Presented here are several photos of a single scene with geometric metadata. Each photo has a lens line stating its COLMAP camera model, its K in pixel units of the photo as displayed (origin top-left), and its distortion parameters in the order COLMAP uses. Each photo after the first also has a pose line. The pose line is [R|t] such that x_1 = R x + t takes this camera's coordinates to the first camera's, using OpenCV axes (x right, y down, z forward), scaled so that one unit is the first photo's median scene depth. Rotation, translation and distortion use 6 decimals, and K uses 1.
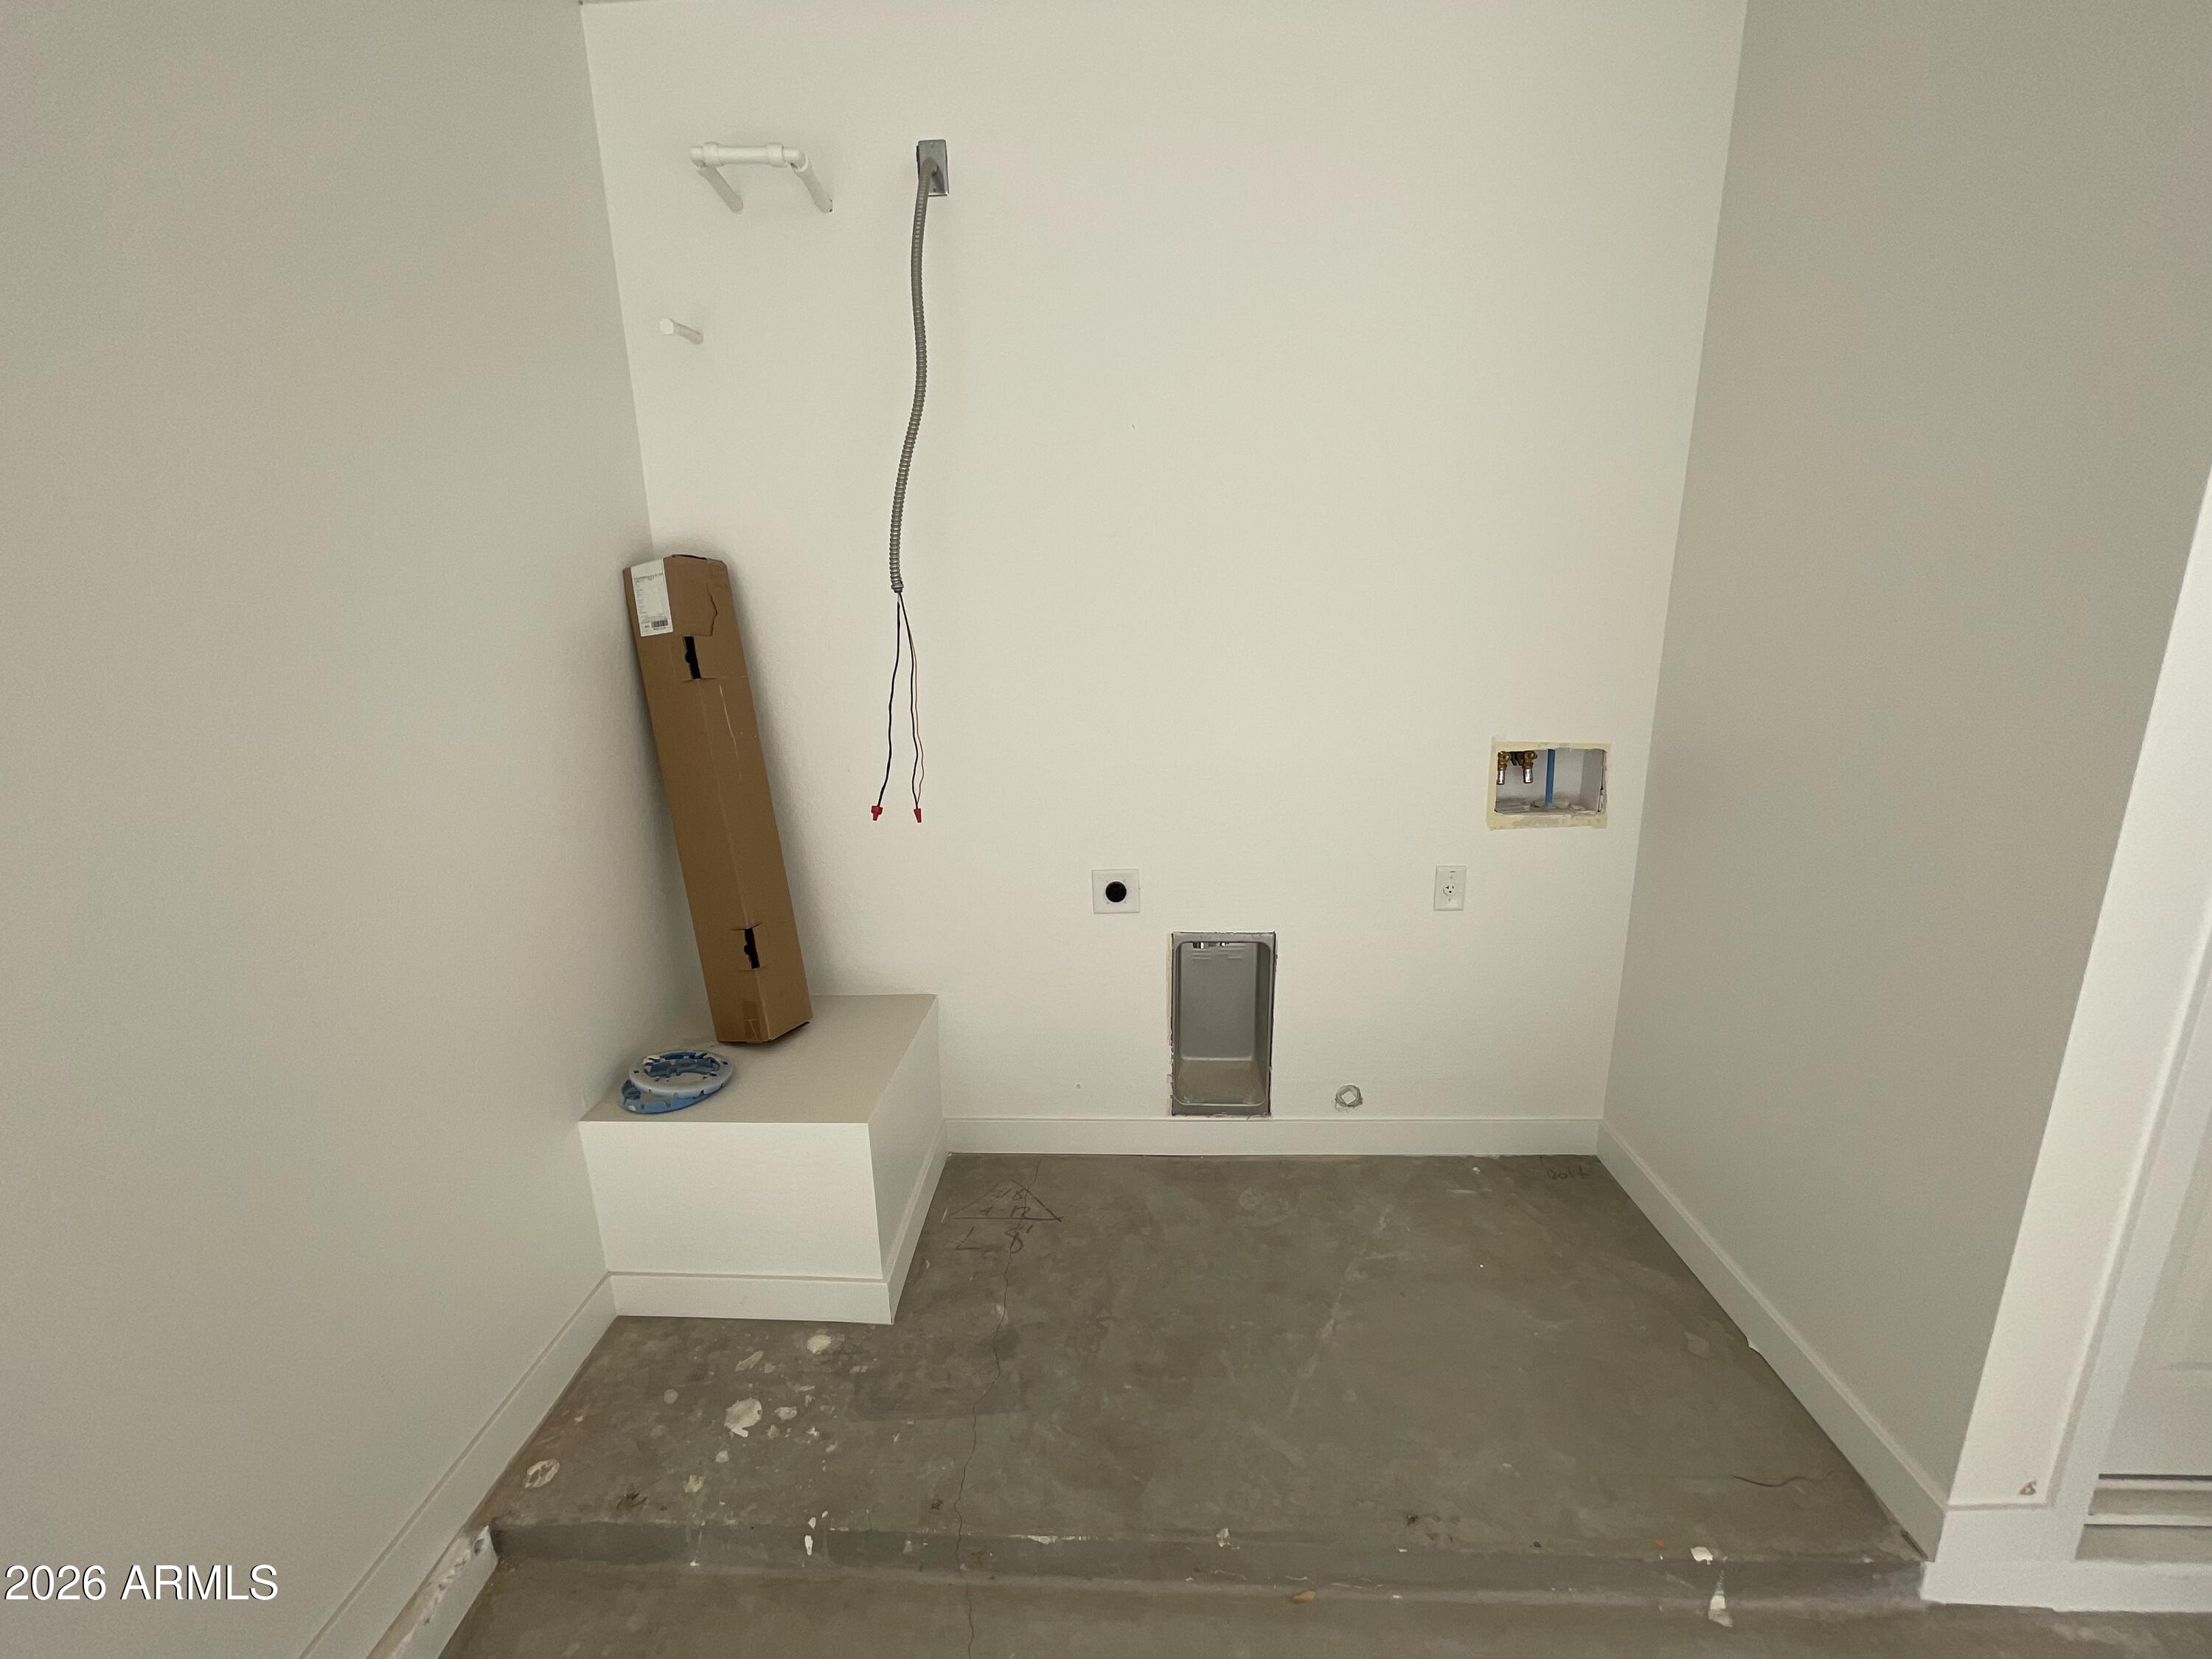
lens RADIAL K [[891.9, 0, 1109.8], [0, 891.9, 819.2], [0, 0, 1]] dist [-0.002734, 0.002187]
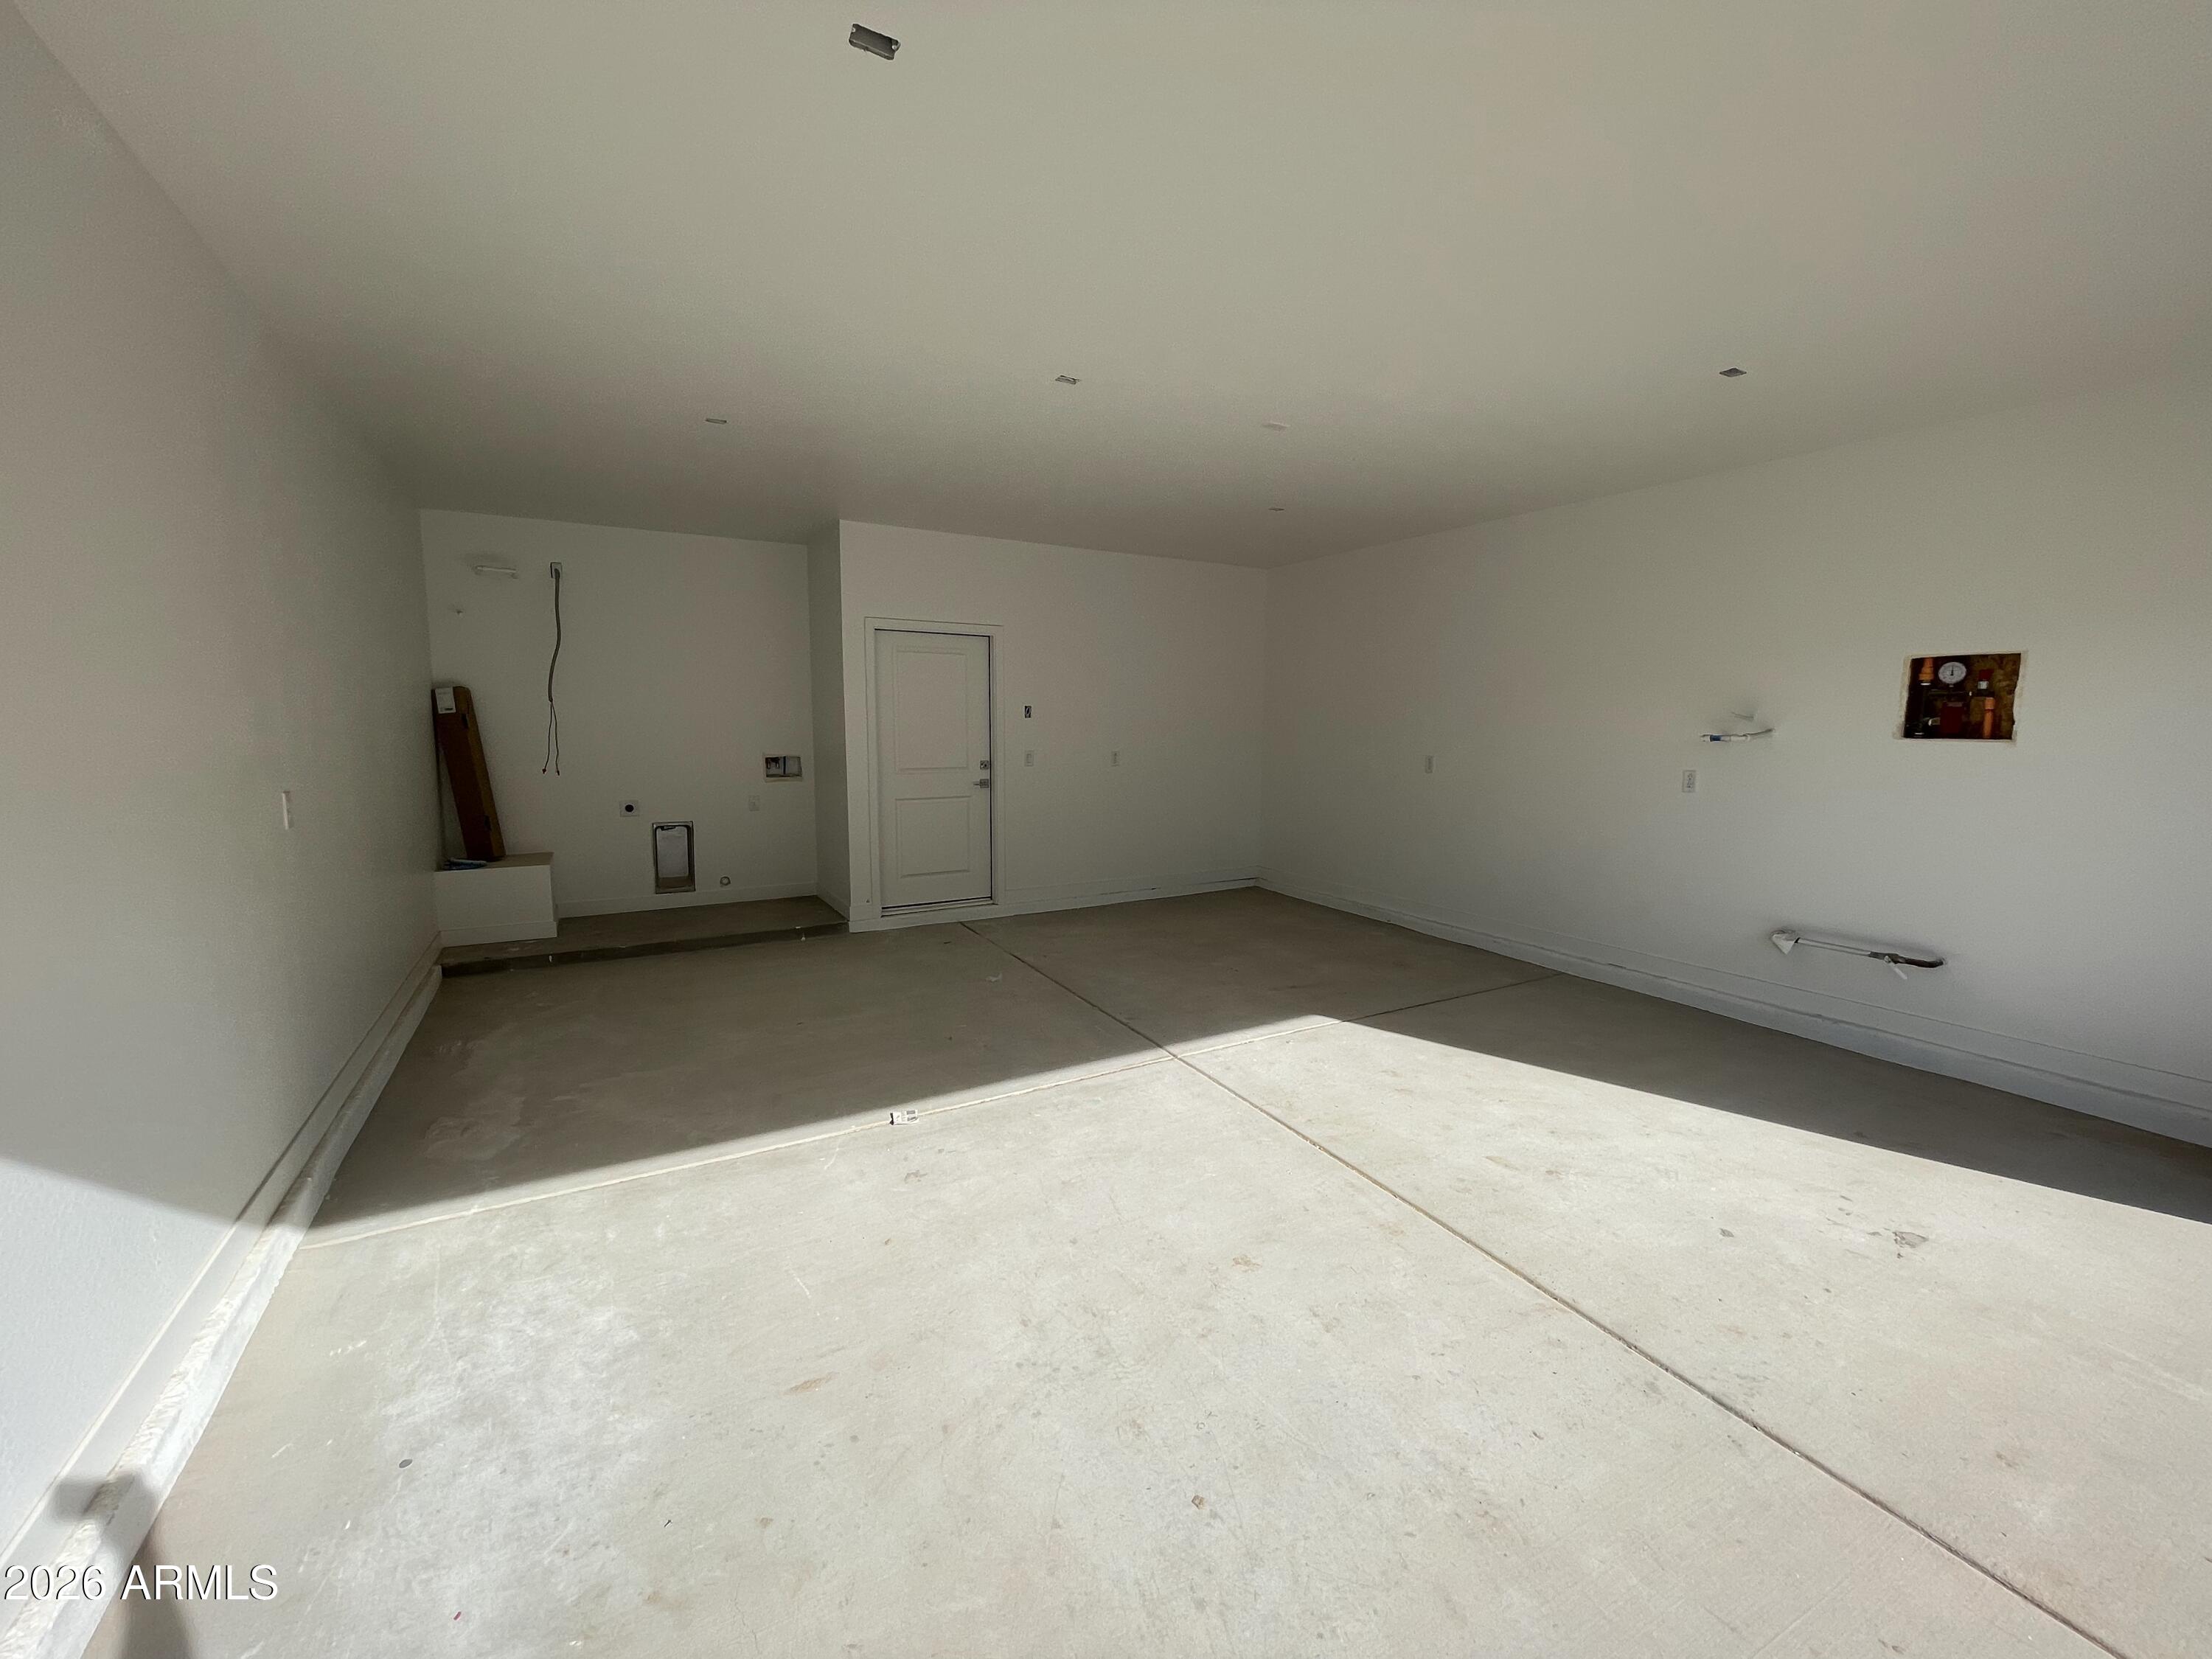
lens RADIAL K [[891.9, 0, 1103.2], [0, 891.9, 824.1], [0, 0, 1]] dist [-0.002734, 0.002187]
pose [[0.847874, -0.036441, 0.528944, -0.222810], [0.105996, 0.989146, -0.101762, 0.598367], [-0.519495, 0.142347, 0.842533, -2.220164]]
